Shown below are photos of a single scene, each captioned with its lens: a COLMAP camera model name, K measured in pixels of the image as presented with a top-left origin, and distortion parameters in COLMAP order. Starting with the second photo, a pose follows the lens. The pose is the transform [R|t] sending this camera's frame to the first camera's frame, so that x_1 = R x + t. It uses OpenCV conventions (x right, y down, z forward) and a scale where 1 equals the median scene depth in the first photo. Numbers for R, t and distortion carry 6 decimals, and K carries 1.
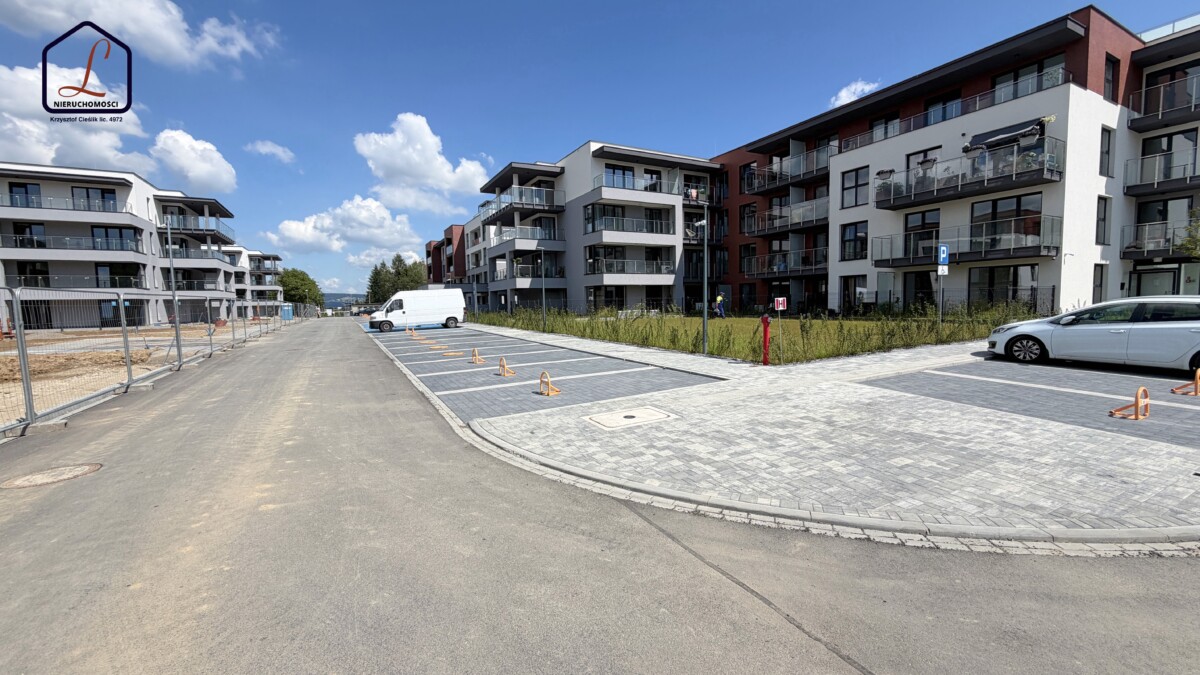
lens RADIAL K [[478.4, 0, 599.3], [0, 478.4, 334.3], [0, 0, 1]] dist [0.002423, -0.000172]
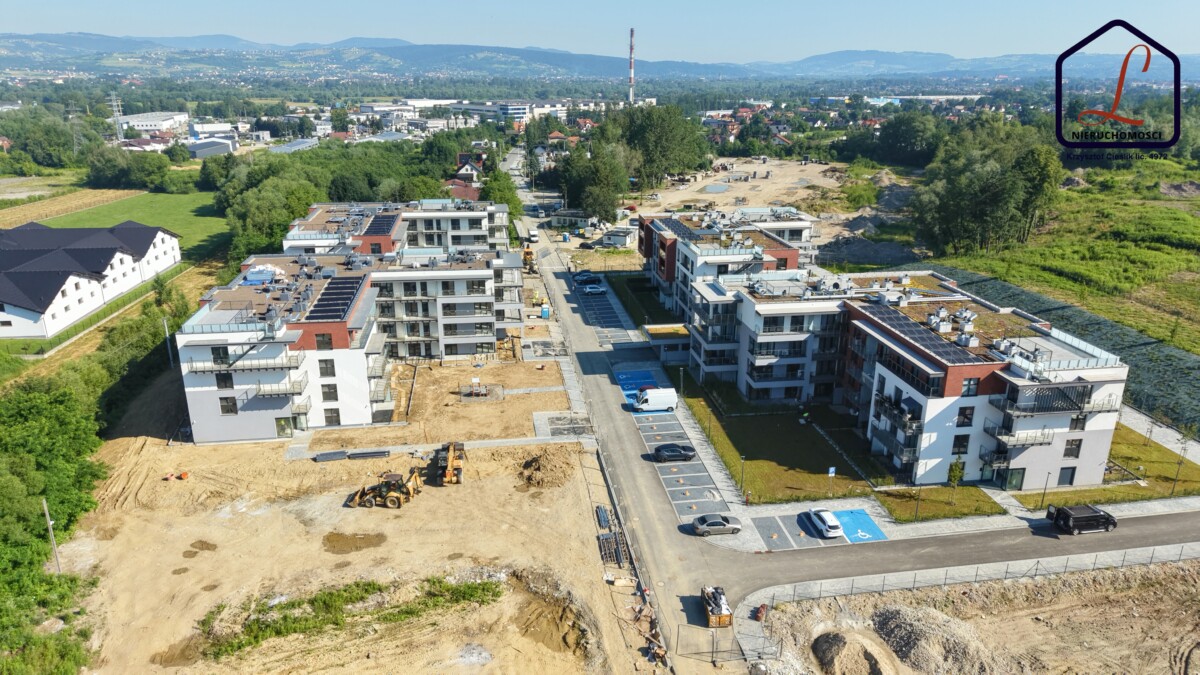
lens RADIAL K [[795.4, 0, 601.0], [0, 795.4, 340.5], [0, 0, 1]] dist [0.020959, -0.006071]
pose [[0.939186, 0.133832, -0.316257, 0.458918], [-0.045697, 0.961450, 0.271155, -1.252076], [0.340354, -0.240213, 0.909097, -2.163632]]
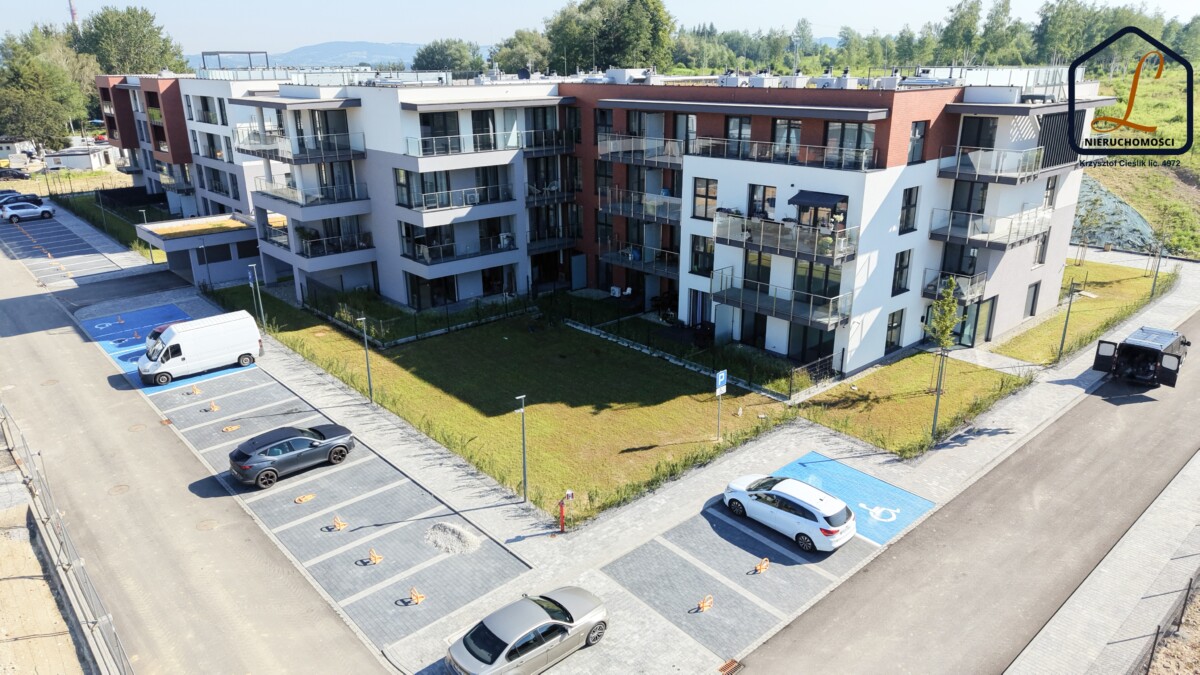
lens RADIAL K [[795.4, 0, 597.3], [0, 795.4, 341.3], [0, 0, 1]] dist [0.020959, -0.006071]
pose [[0.974078, -0.068040, 0.215736, -0.012305], [0.007437, 0.962810, 0.270076, -0.442446], [-0.226088, -0.261471, 0.938359, -0.436654]]
